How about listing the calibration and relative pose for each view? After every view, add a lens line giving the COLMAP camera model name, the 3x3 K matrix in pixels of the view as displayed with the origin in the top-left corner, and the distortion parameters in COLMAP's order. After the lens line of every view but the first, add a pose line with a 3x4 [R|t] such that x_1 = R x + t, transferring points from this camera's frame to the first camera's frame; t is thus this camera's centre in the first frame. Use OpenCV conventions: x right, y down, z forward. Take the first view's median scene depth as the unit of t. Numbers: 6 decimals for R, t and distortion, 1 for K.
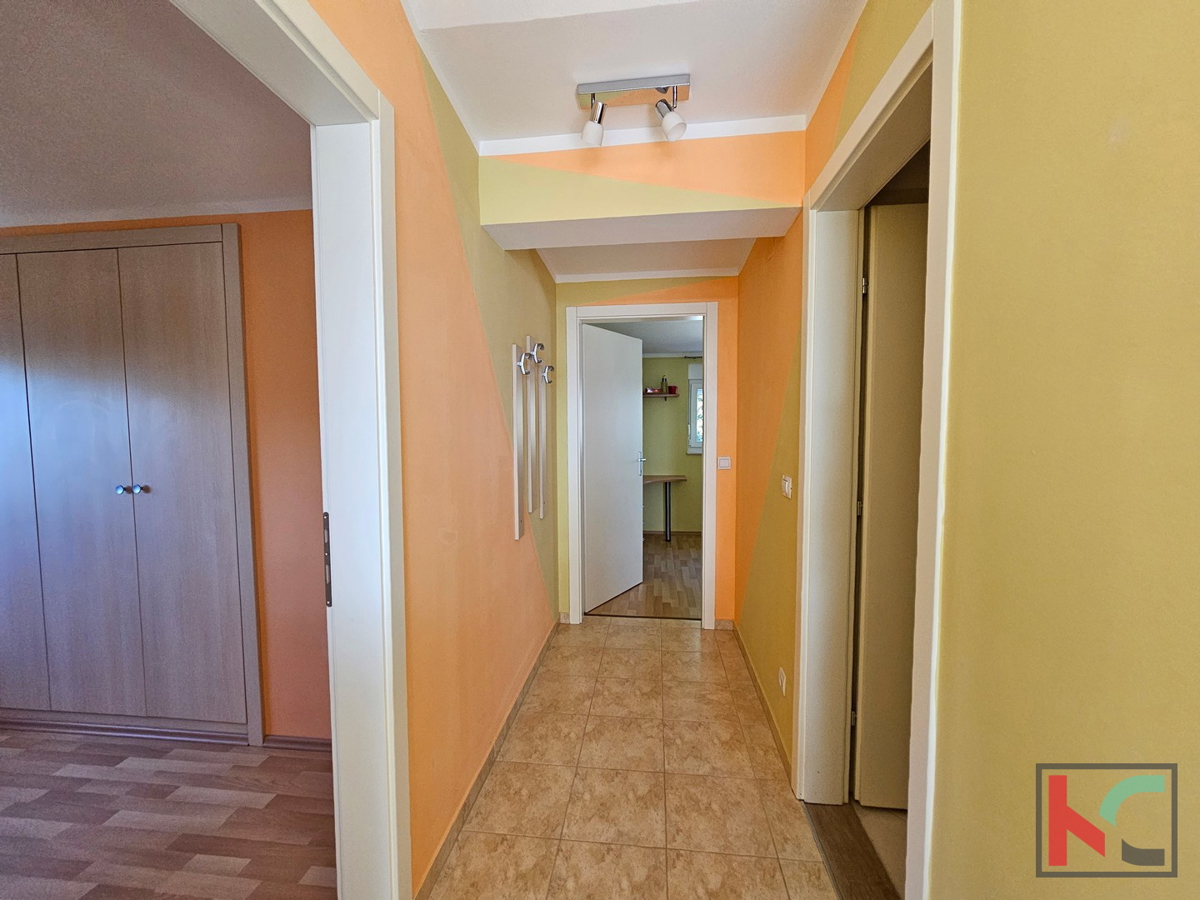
lens RADIAL K [[491.0, 0, 599.5], [0, 491.0, 454.6], [0, 0, 1]] dist [-0.002687, 0.000100]
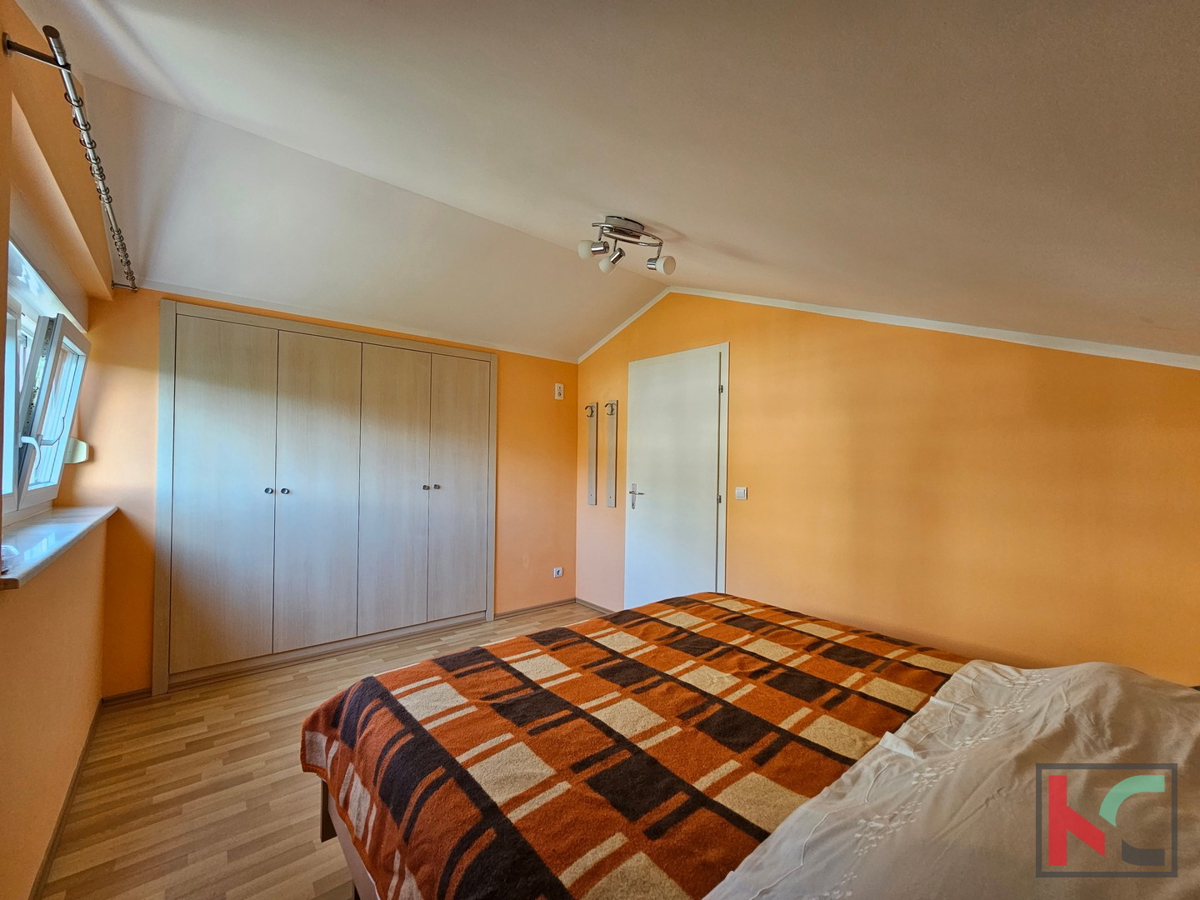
lens RADIAL K [[491.0, 0, 599.5], [0, 491.0, 454.6], [0, 0, 1]] dist [-0.002687, 0.000100]
pose [[0.684915, 0.020192, 0.728344, -1.692285], [0.025424, 0.998345, -0.051586, 0.056656], [-0.728180, 0.053849, 0.683268, -0.605238]]
